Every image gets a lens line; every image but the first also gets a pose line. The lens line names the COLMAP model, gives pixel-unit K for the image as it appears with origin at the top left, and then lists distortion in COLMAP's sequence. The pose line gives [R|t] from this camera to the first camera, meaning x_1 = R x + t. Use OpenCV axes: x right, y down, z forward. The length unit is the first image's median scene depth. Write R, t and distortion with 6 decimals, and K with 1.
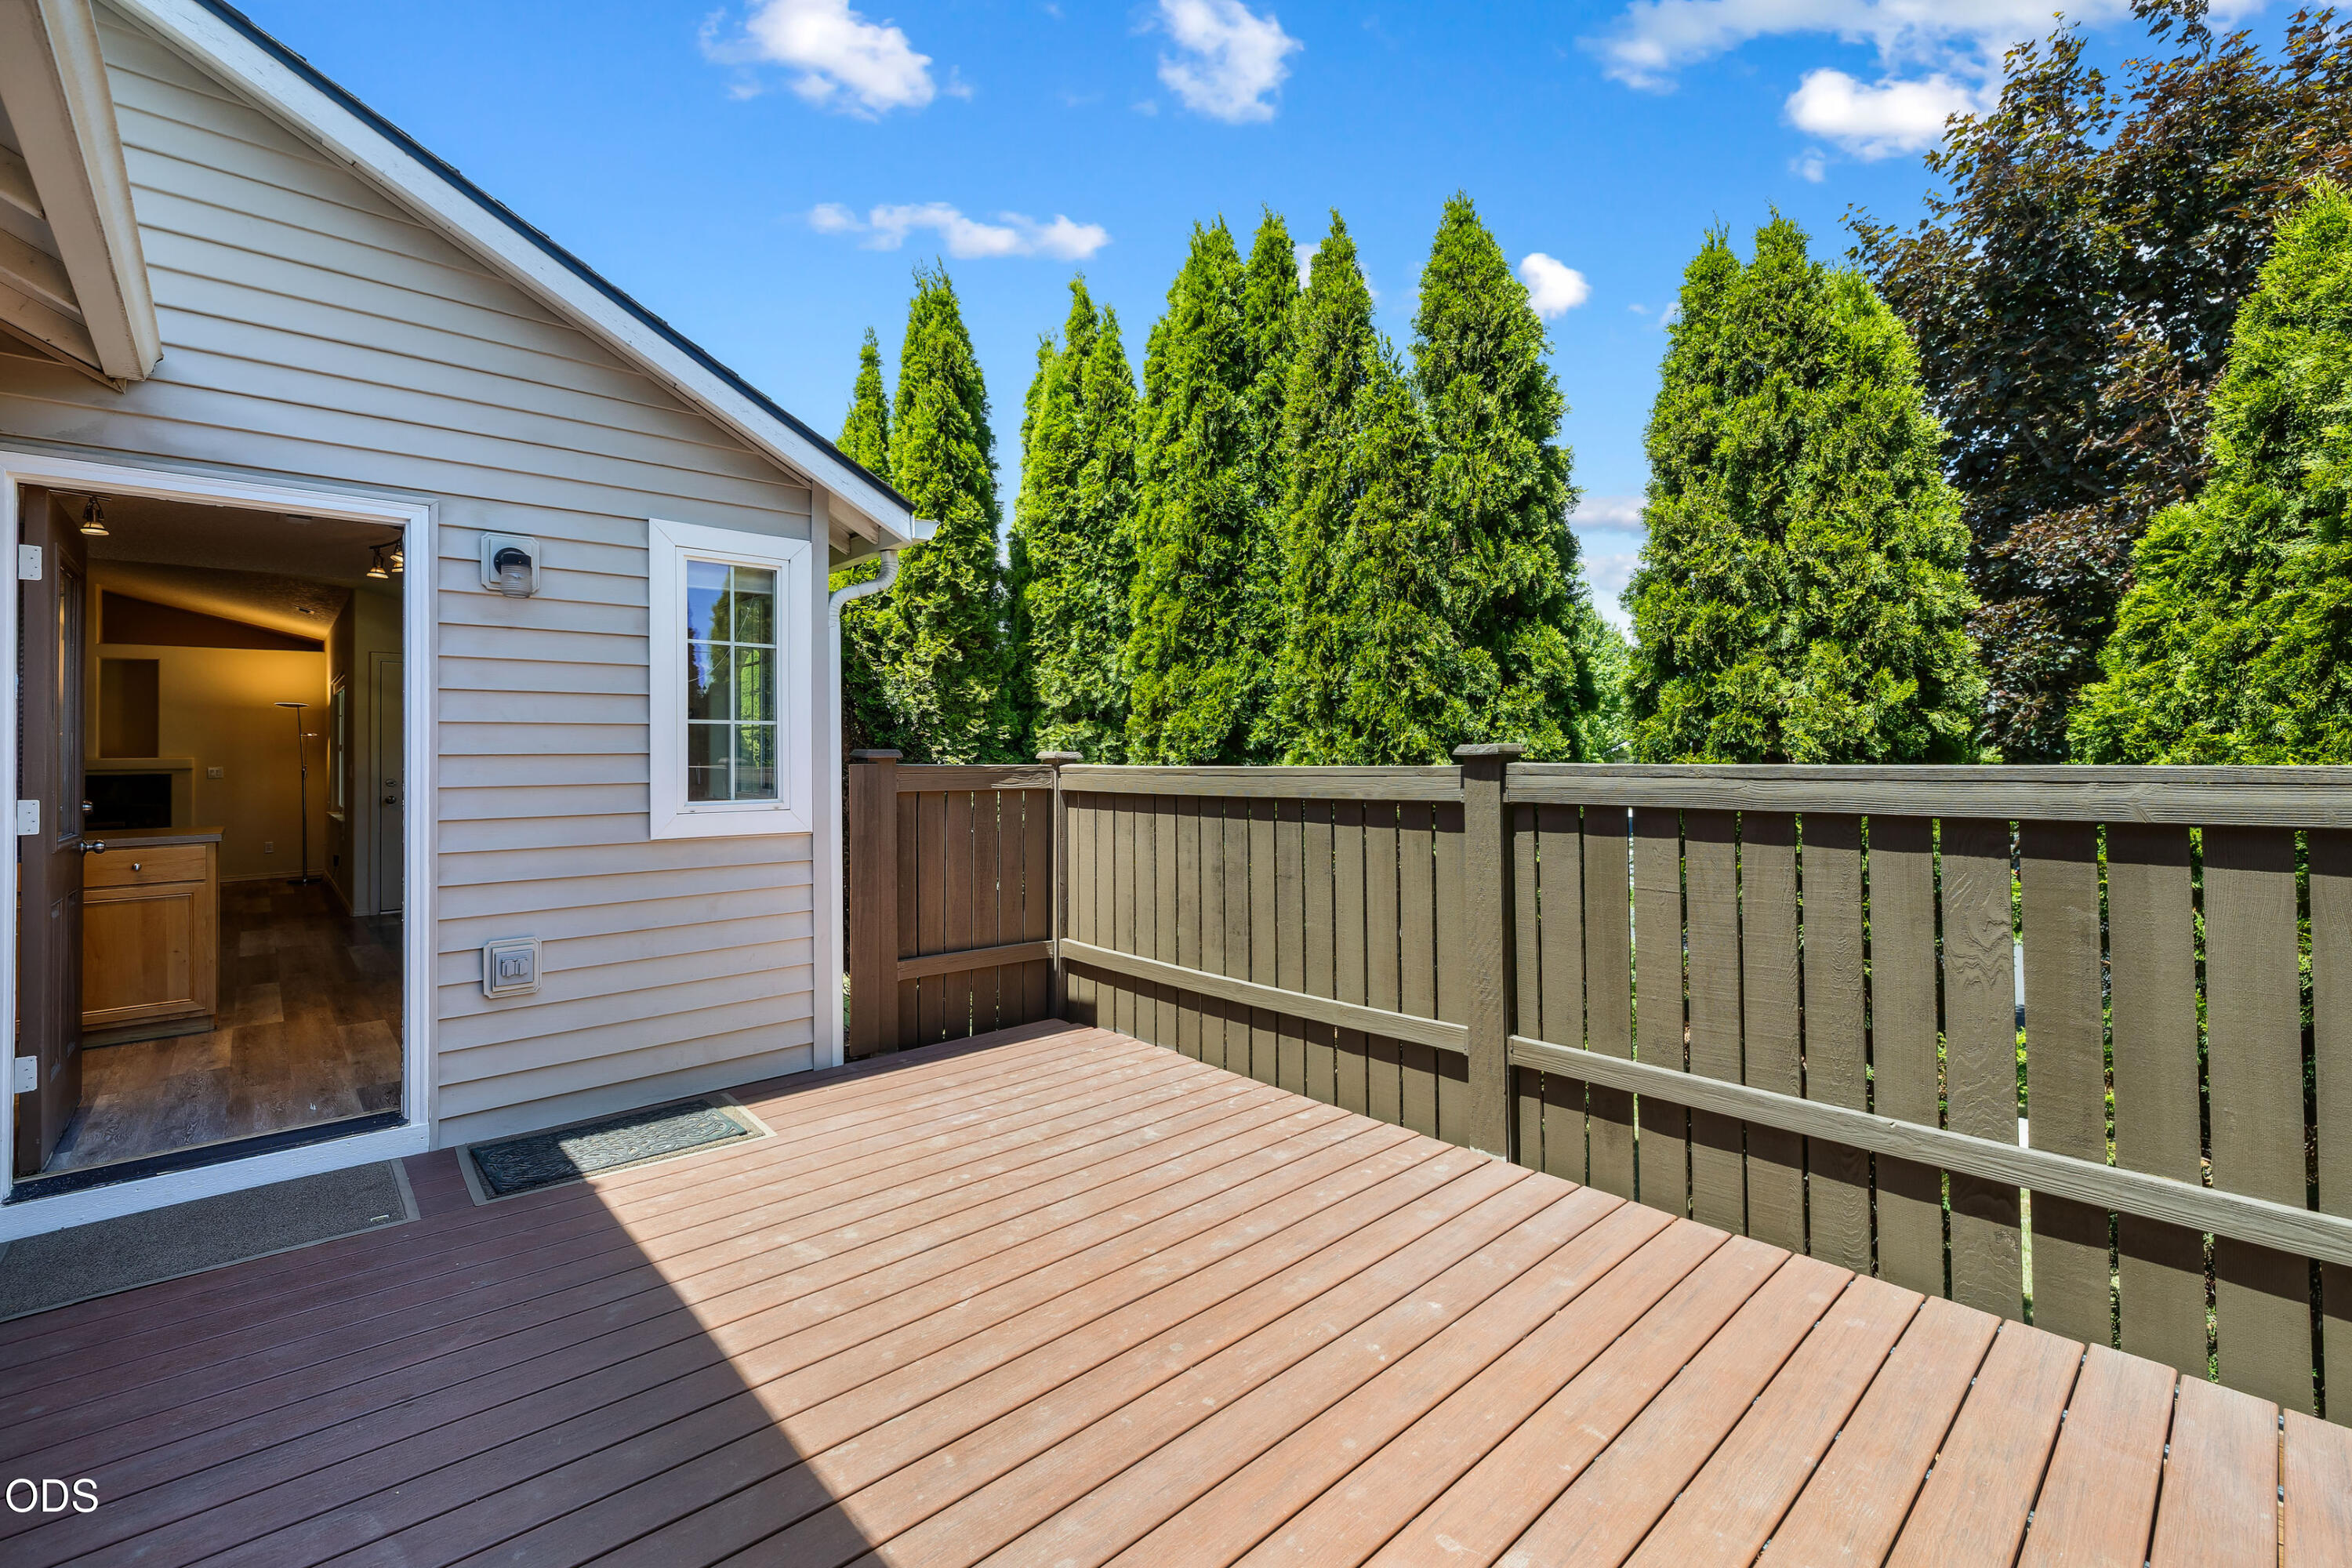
lens RADIAL K [[1007.9, 0, 1179.1], [0, 1007.9, 760.8], [0, 0, 1]] dist [0.002259, 0.000599]
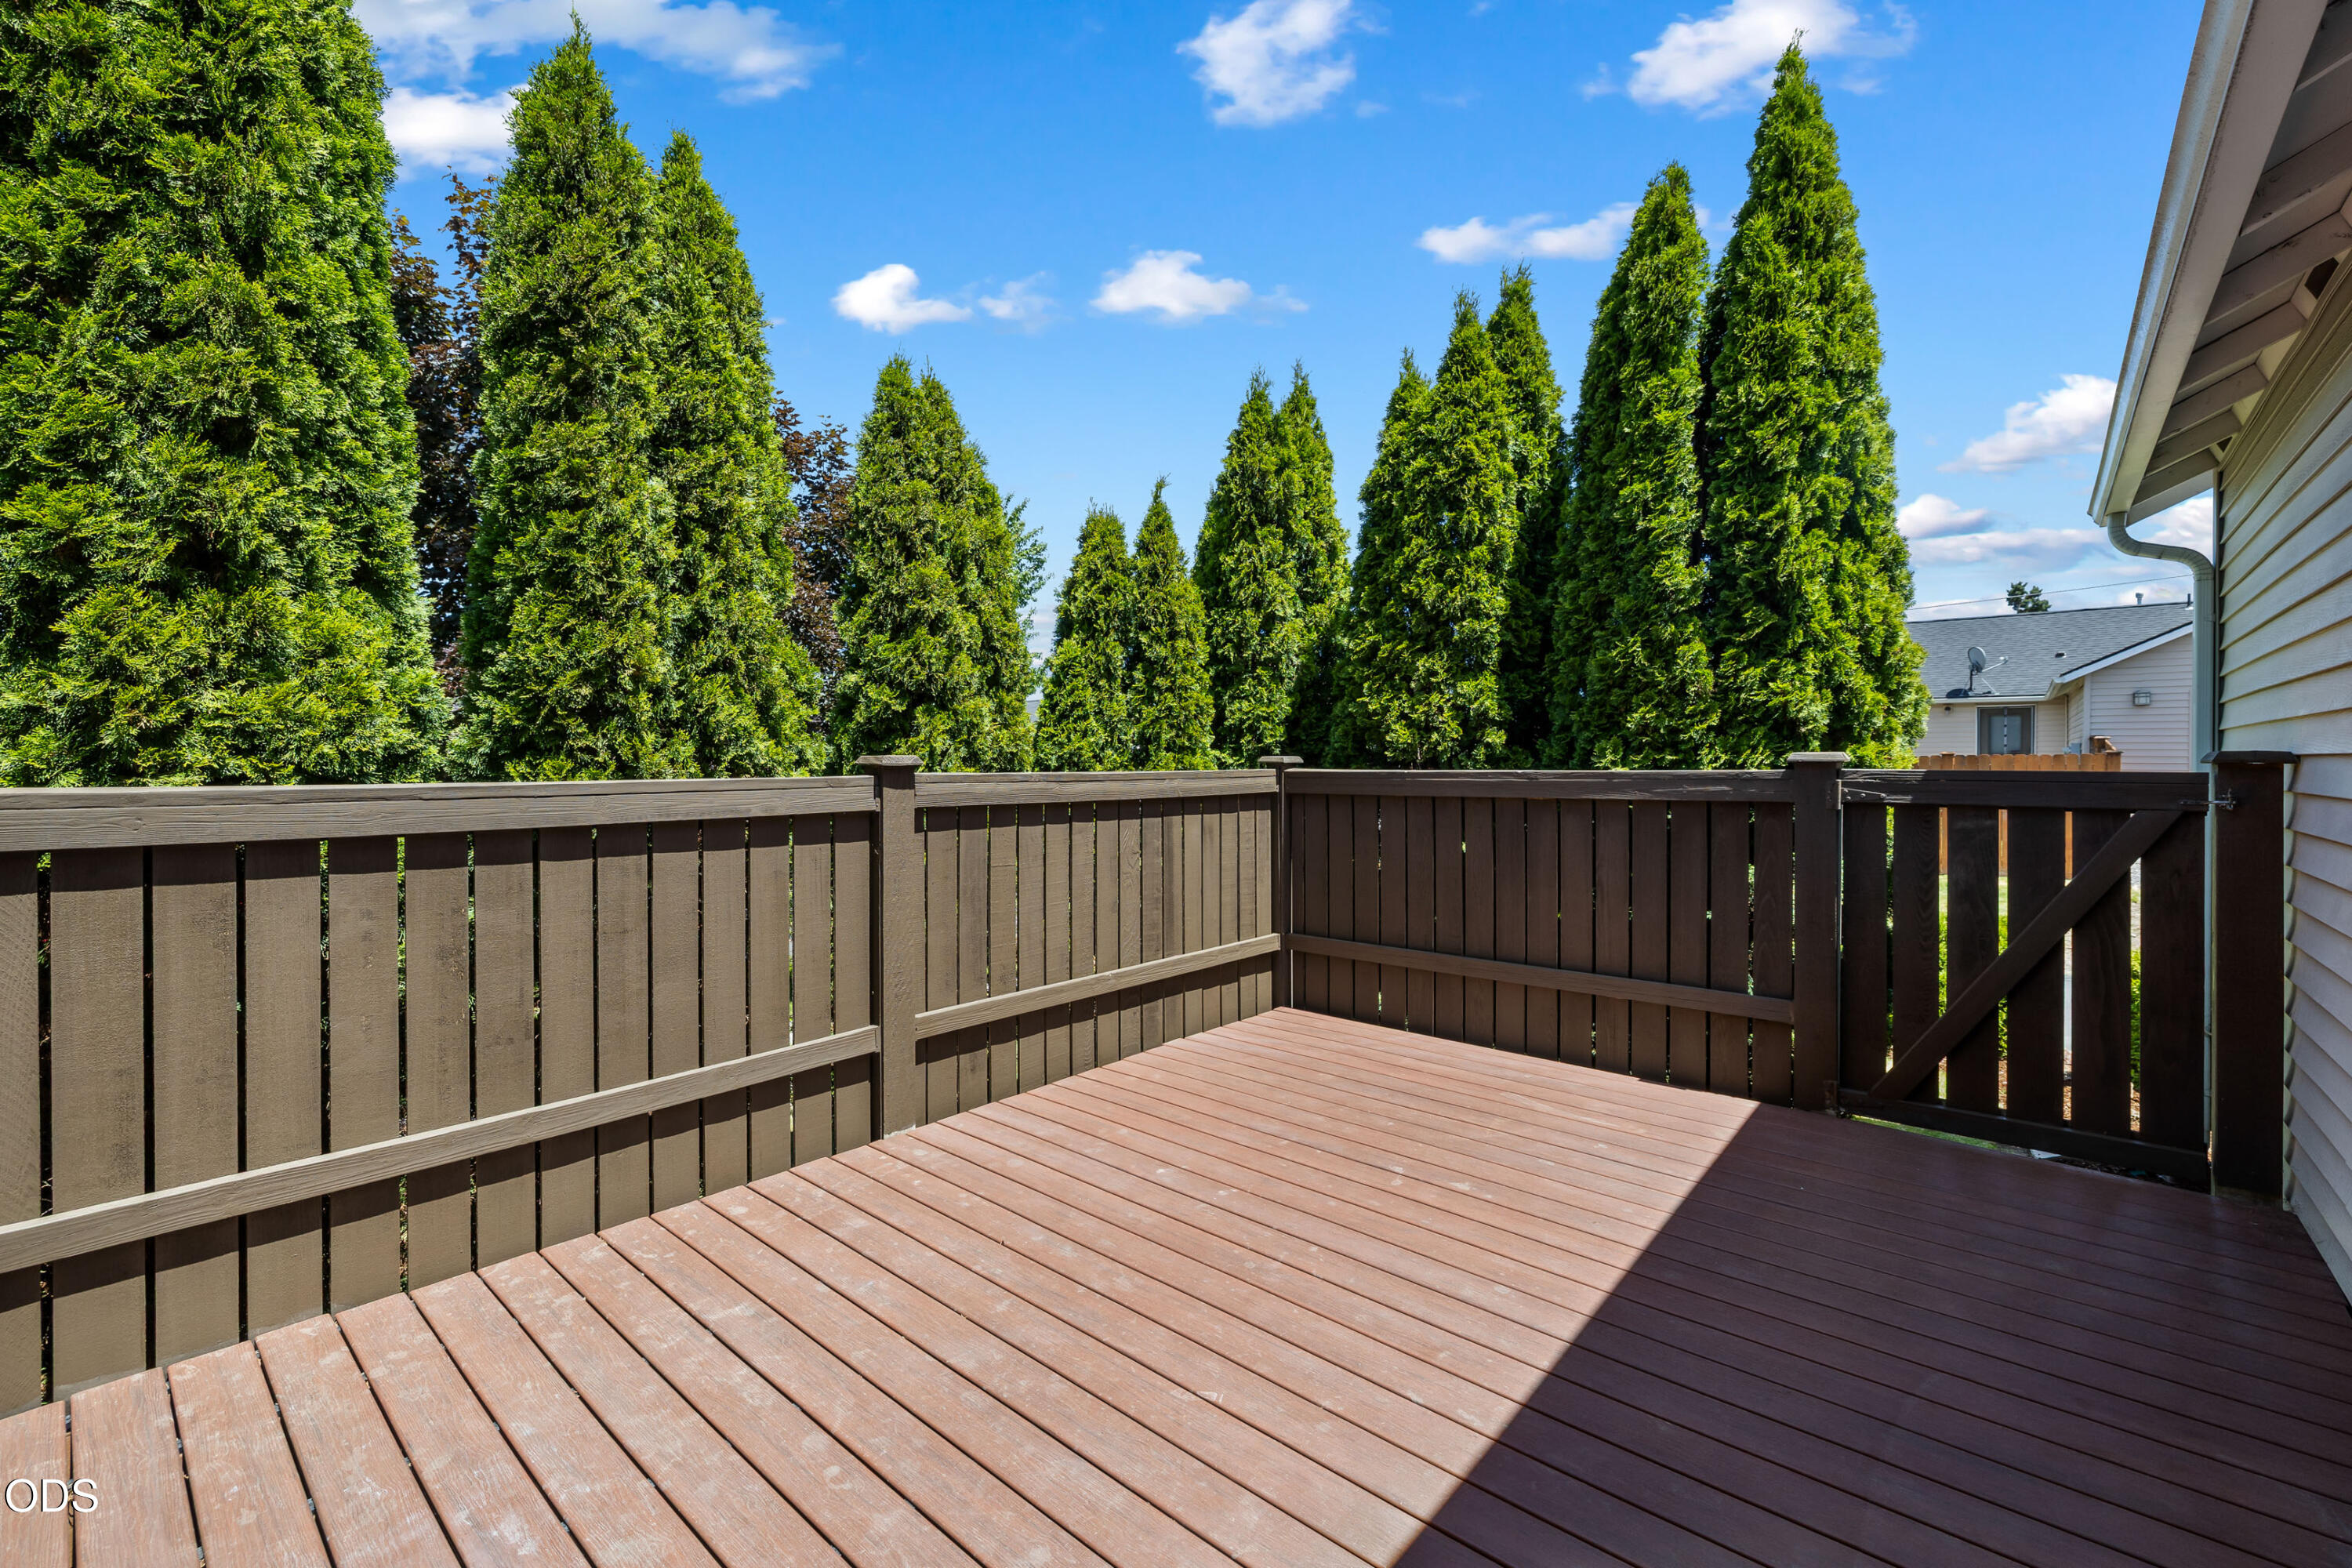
lens RADIAL K [[1007.9, 0, 1119.0], [0, 1007.9, 767.4], [0, 0, 1]] dist [0.002259, 0.000599]
pose [[-0.090388, 0.004209, 0.995898, -0.813124], [0.009030, 0.999953, -0.003406, 0.002019], [-0.995866, 0.008685, -0.090422, 0.875386]]
